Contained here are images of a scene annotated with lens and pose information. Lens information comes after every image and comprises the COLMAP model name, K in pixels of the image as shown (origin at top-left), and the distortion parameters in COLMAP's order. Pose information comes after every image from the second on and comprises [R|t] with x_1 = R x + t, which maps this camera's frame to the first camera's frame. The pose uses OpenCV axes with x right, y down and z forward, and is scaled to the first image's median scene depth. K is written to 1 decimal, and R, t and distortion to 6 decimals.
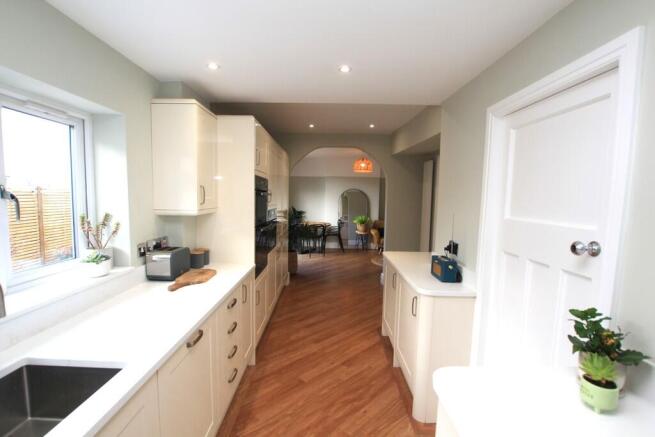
lens RADIAL K [[304.5, 0, 326.3], [0, 304.5, 224.5], [0, 0, 1]] dist [-0.030375, 0.000088]
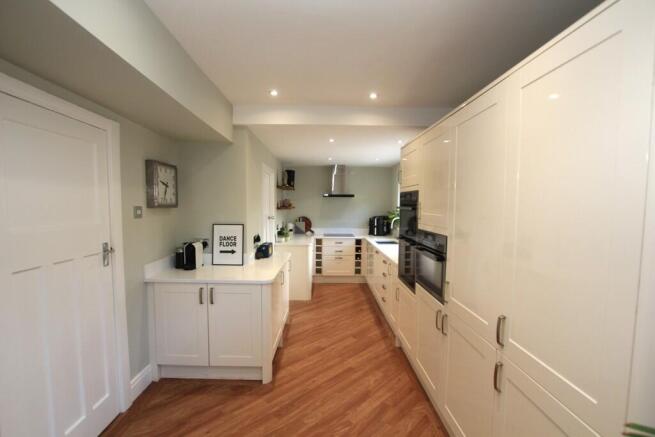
lens RADIAL K [[304.5, 0, 326.3], [0, 304.5, 224.5], [0, 0, 1]] dist [-0.030375, 0.000088]
pose [[-0.999631, -0.025285, -0.009898, 0.070923], [-0.026562, 0.986221, 0.163290, -0.216796], [0.005633, 0.163493, -0.986528, 2.127399]]
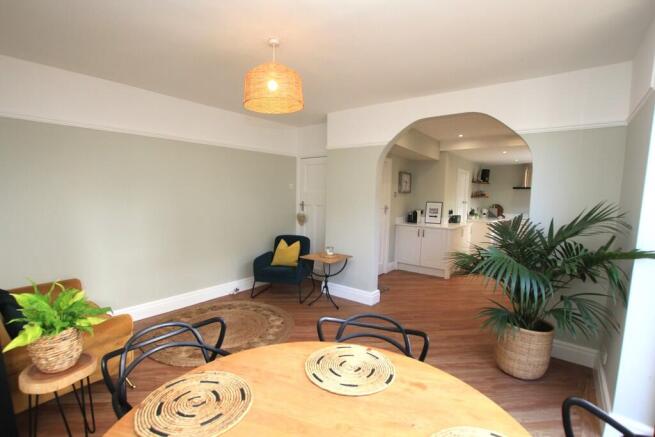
lens RADIAL K [[304.5, 0, 326.3], [0, 304.5, 224.5], [0, 0, 1]] dist [-0.030375, 0.000088]
pose [[-0.775997, -0.095899, 0.623404, -0.357135], [0.027048, 0.982405, 0.184793, -0.294009], [-0.630156, 0.160261, -0.759749, 3.210954]]
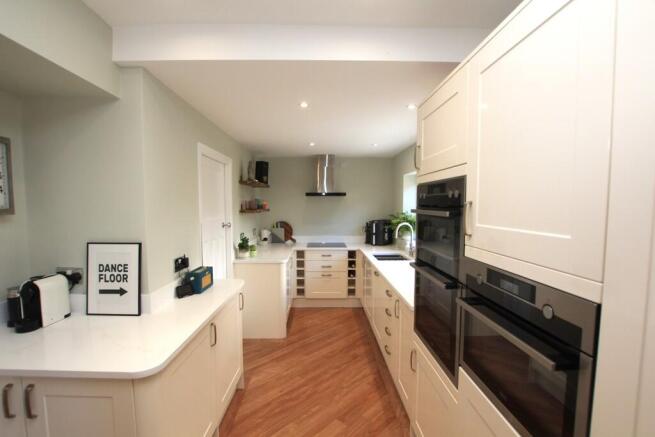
lens RADIAL K [[304.5, 0, 326.3], [0, 304.5, 224.5], [0, 0, 1]] dist [-0.030375, 0.000088]
pose [[-0.999685, -0.018172, -0.017310, -0.011300], [-0.020713, 0.986867, 0.160204, -0.170605], [0.014172, 0.160512, -0.986932, 1.624487]]
